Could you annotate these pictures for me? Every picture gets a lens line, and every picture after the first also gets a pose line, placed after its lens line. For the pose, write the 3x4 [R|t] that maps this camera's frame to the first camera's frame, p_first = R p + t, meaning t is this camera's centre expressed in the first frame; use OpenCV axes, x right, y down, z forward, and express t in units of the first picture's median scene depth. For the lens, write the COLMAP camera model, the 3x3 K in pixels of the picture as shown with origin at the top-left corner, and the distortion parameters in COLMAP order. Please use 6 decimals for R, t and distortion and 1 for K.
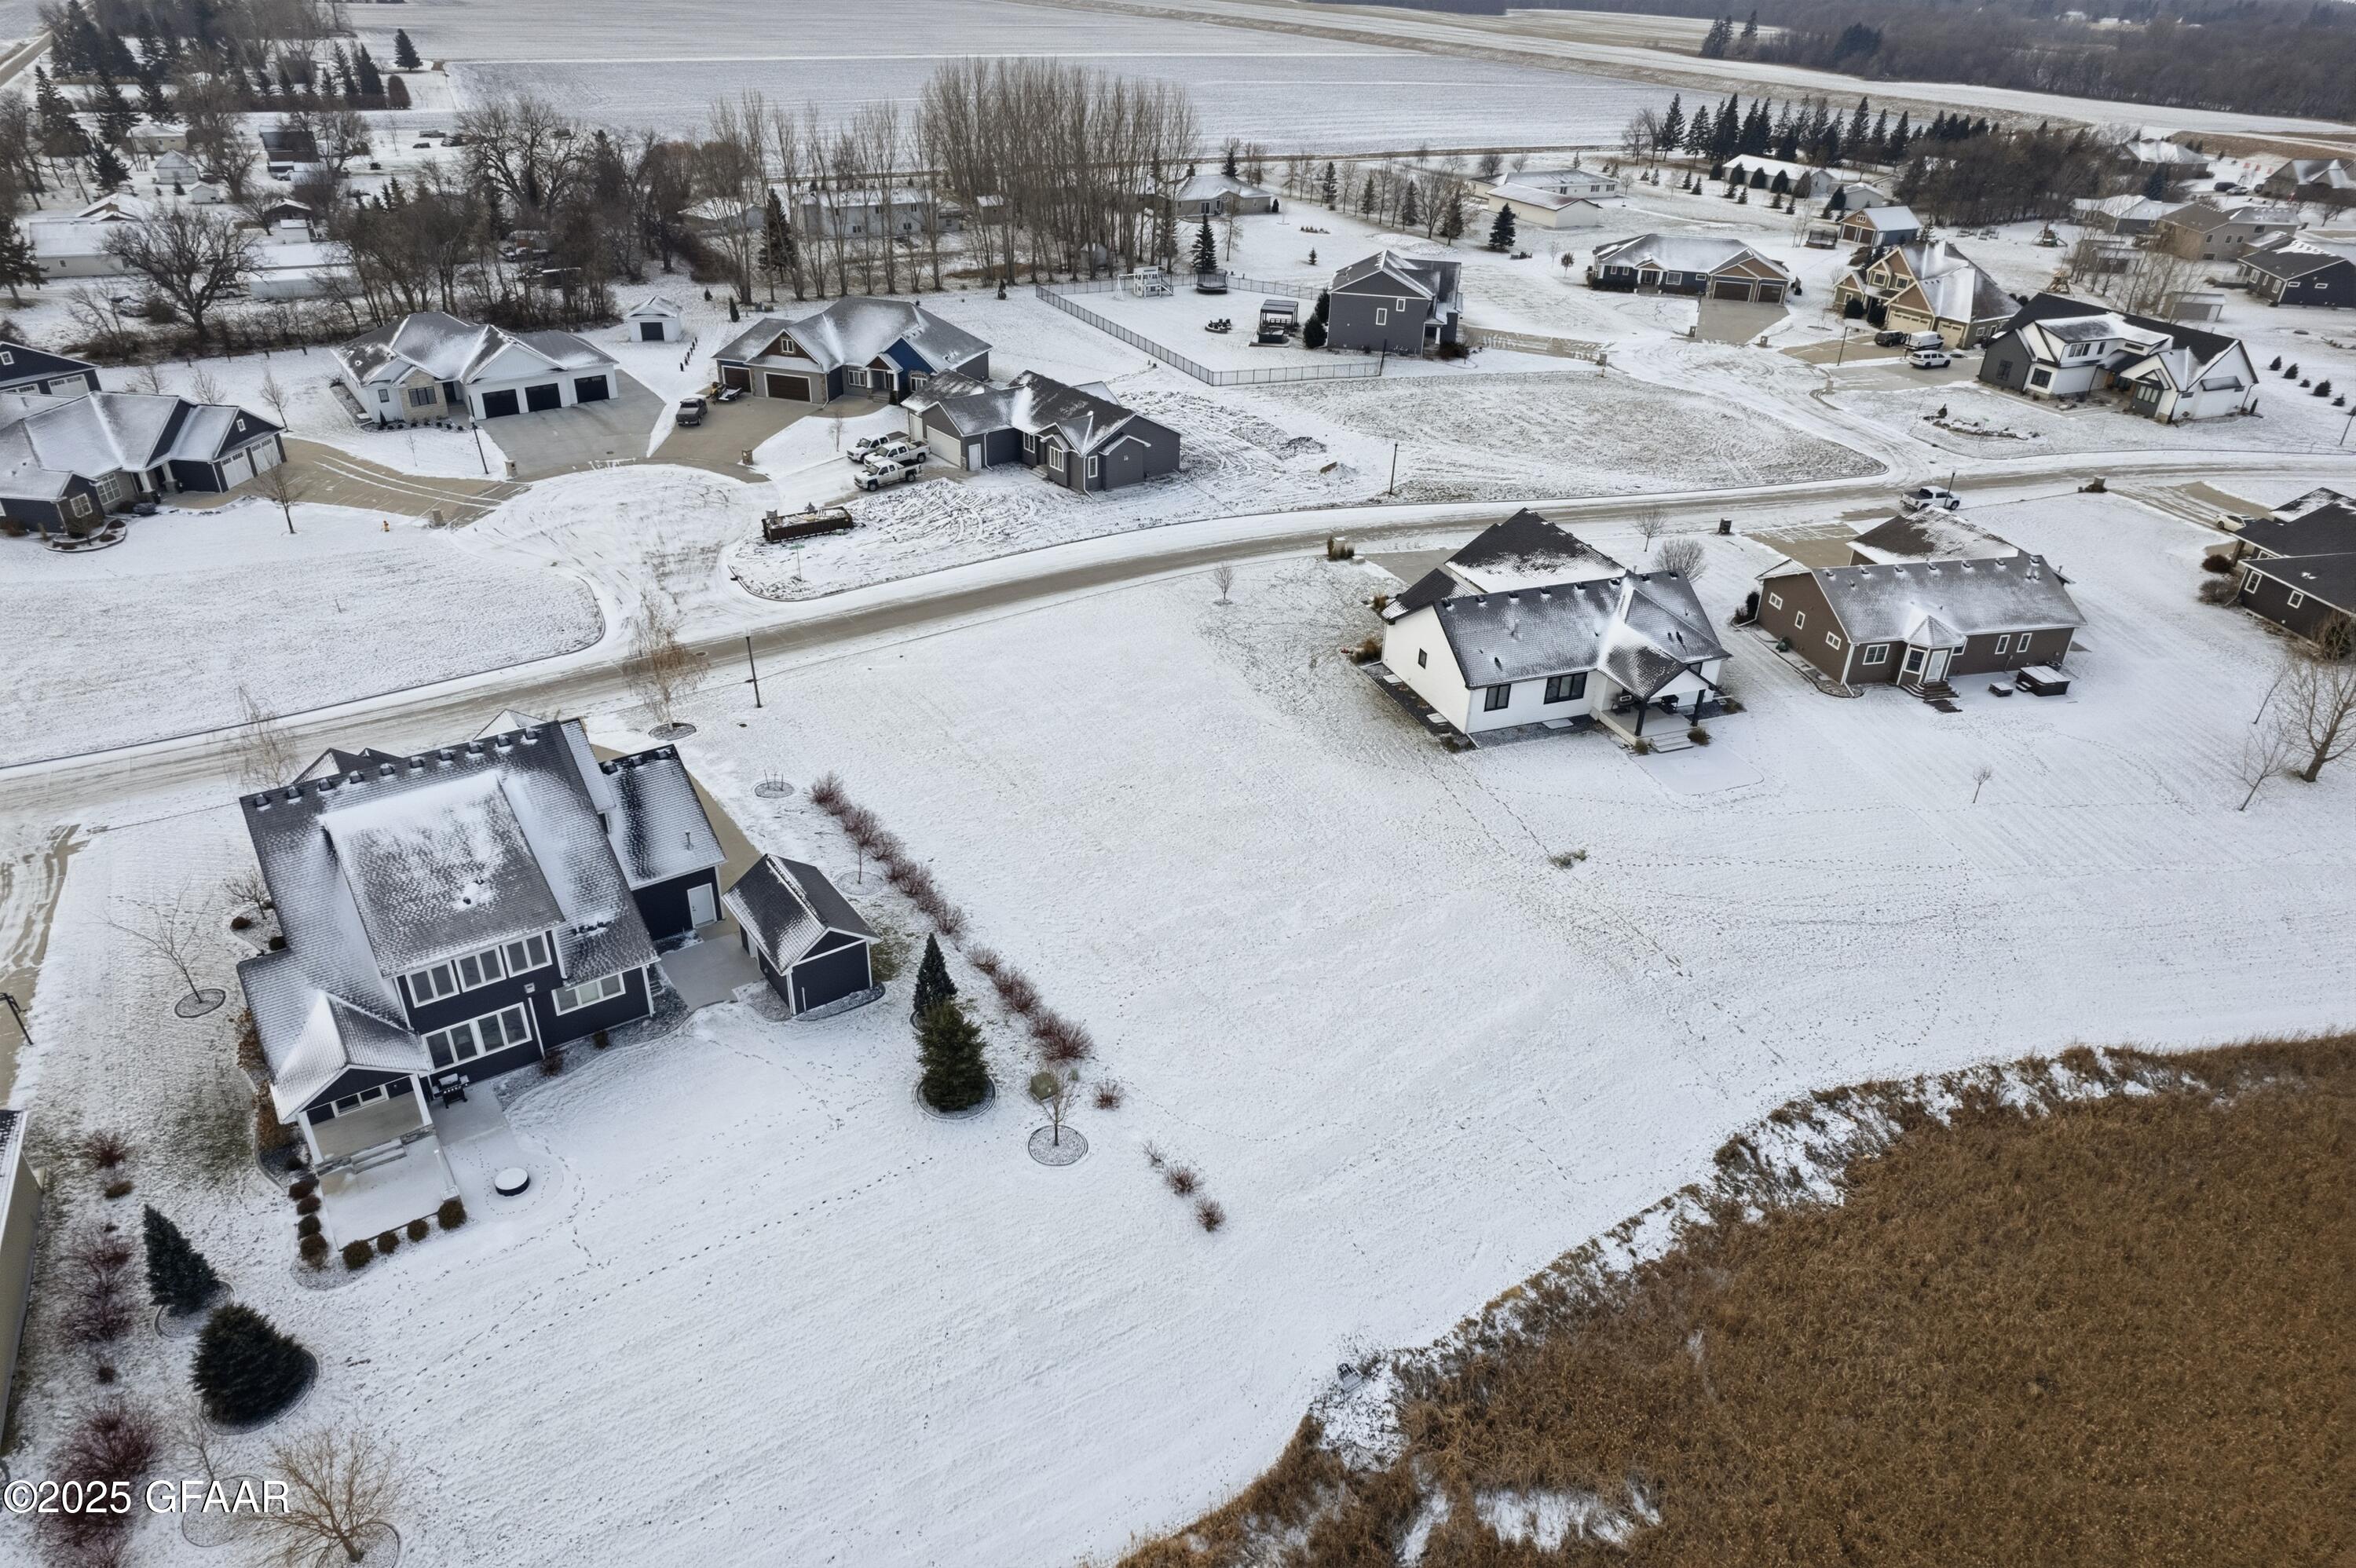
lens RADIAL K [[1509.5, 0, 1181.0], [0, 1509.5, 792.4], [0, 0, 1]] dist [-0.075357, 0.070907]
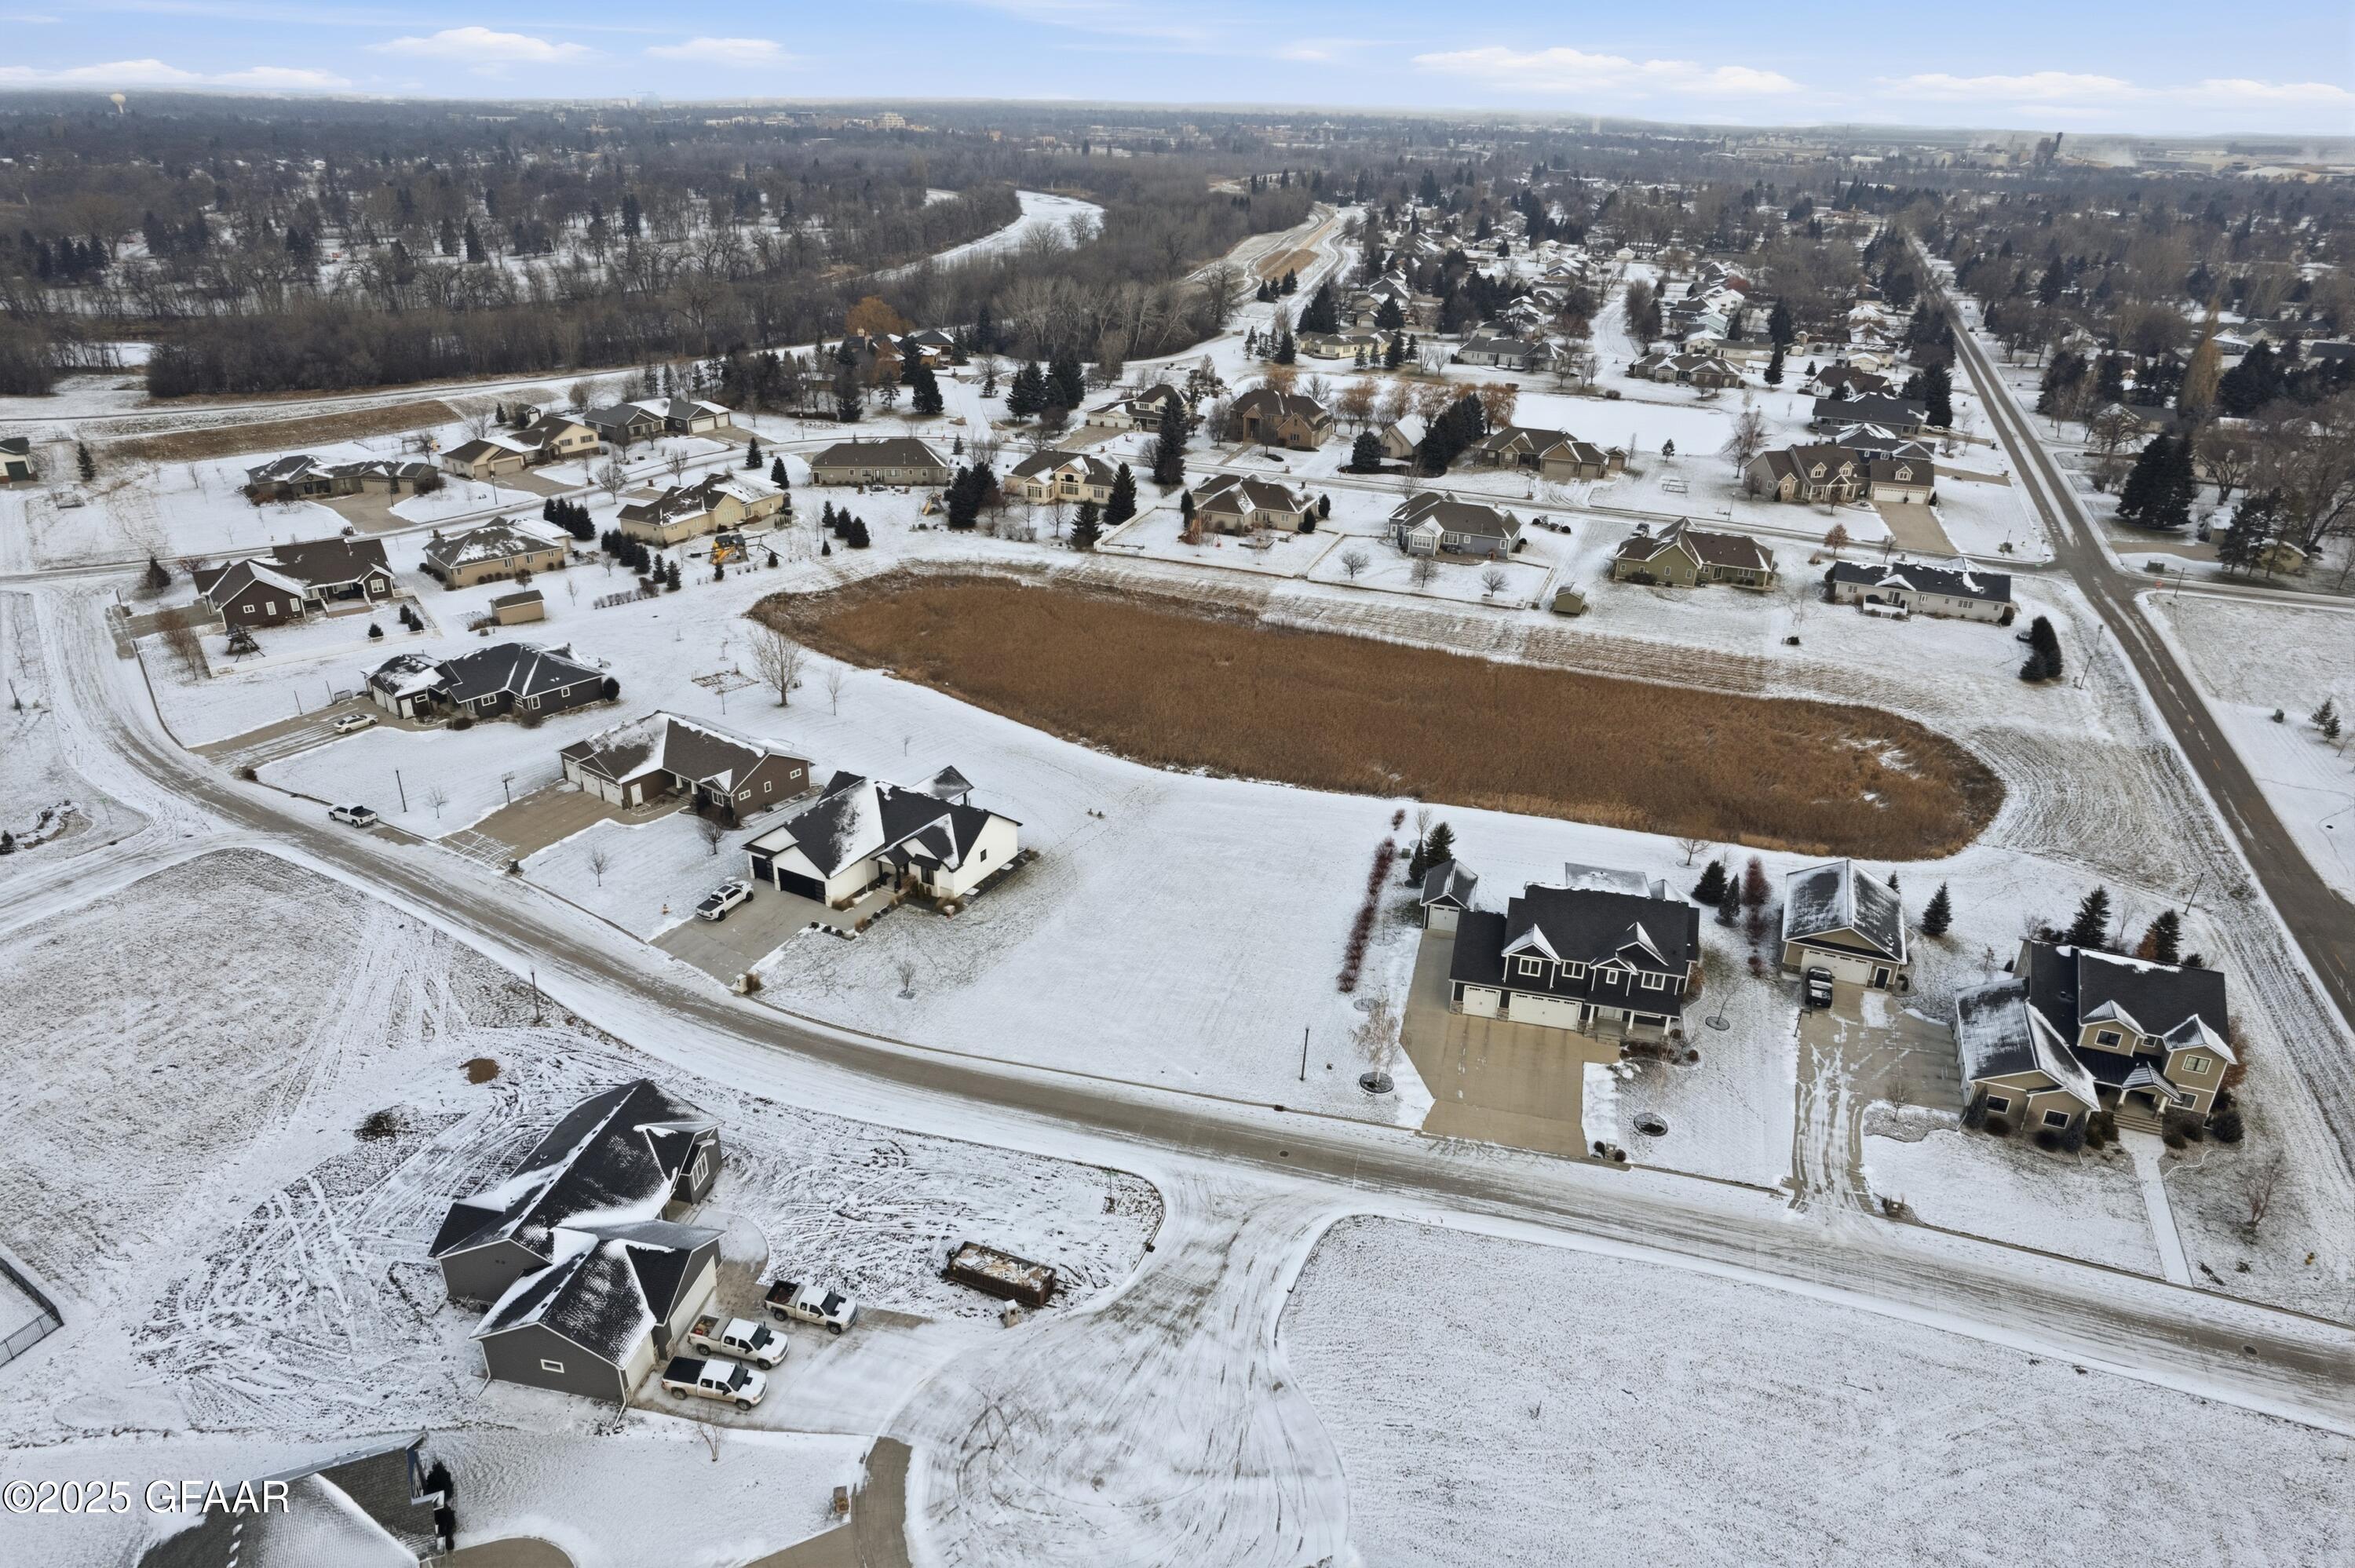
lens RADIAL K [[1508.8, 0, 1180.5], [0, 1508.8, 792.4], [0, 0, 1]] dist [-0.075357, 0.070907]
pose [[-0.647642, -0.362059, 0.670428, -0.935008], [0.346763, 0.643433, 0.682458, -1.064328], [-0.678465, 0.674468, -0.291166, 1.224887]]
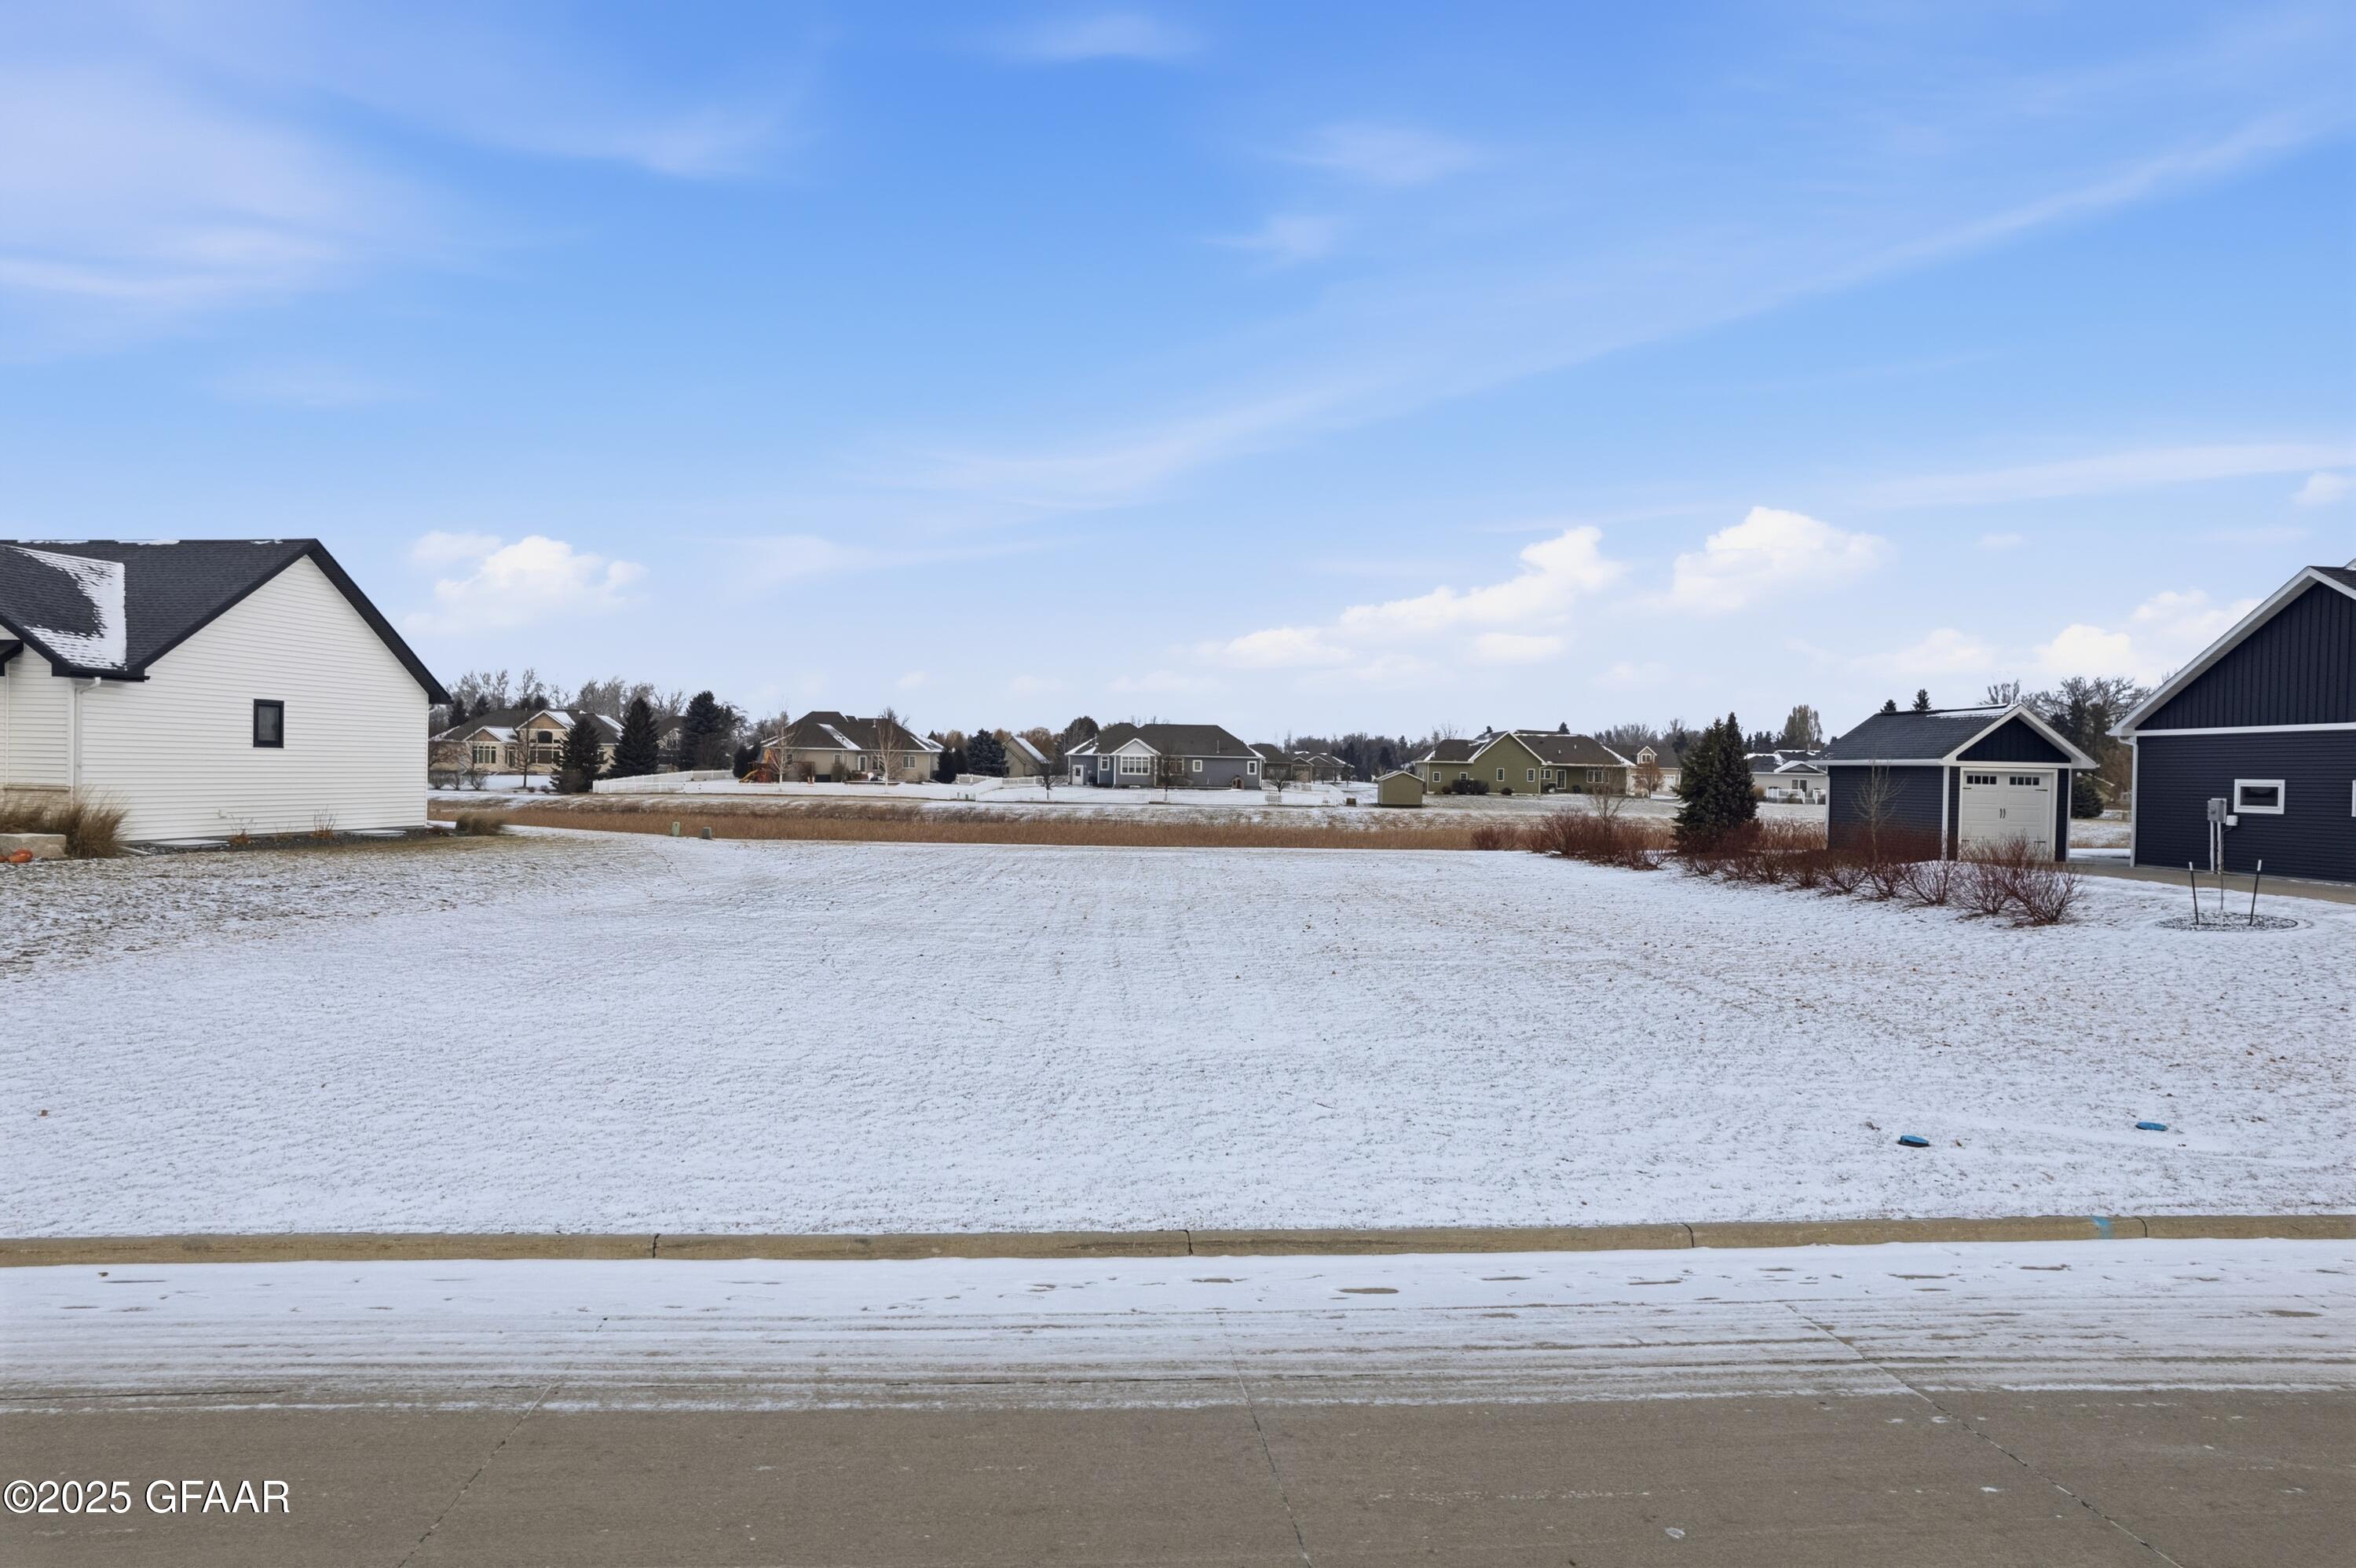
lens RADIAL K [[1509.5, 0, 1181.0], [0, 1509.5, 792.4], [0, 0, 1]] dist [-0.075357, 0.070907]
pose [[-0.870093, -0.054372, 0.489879, -0.197775], [0.205706, 0.863141, 0.461164, -0.187235], [-0.447909, 0.502027, -0.739829, 1.135963]]
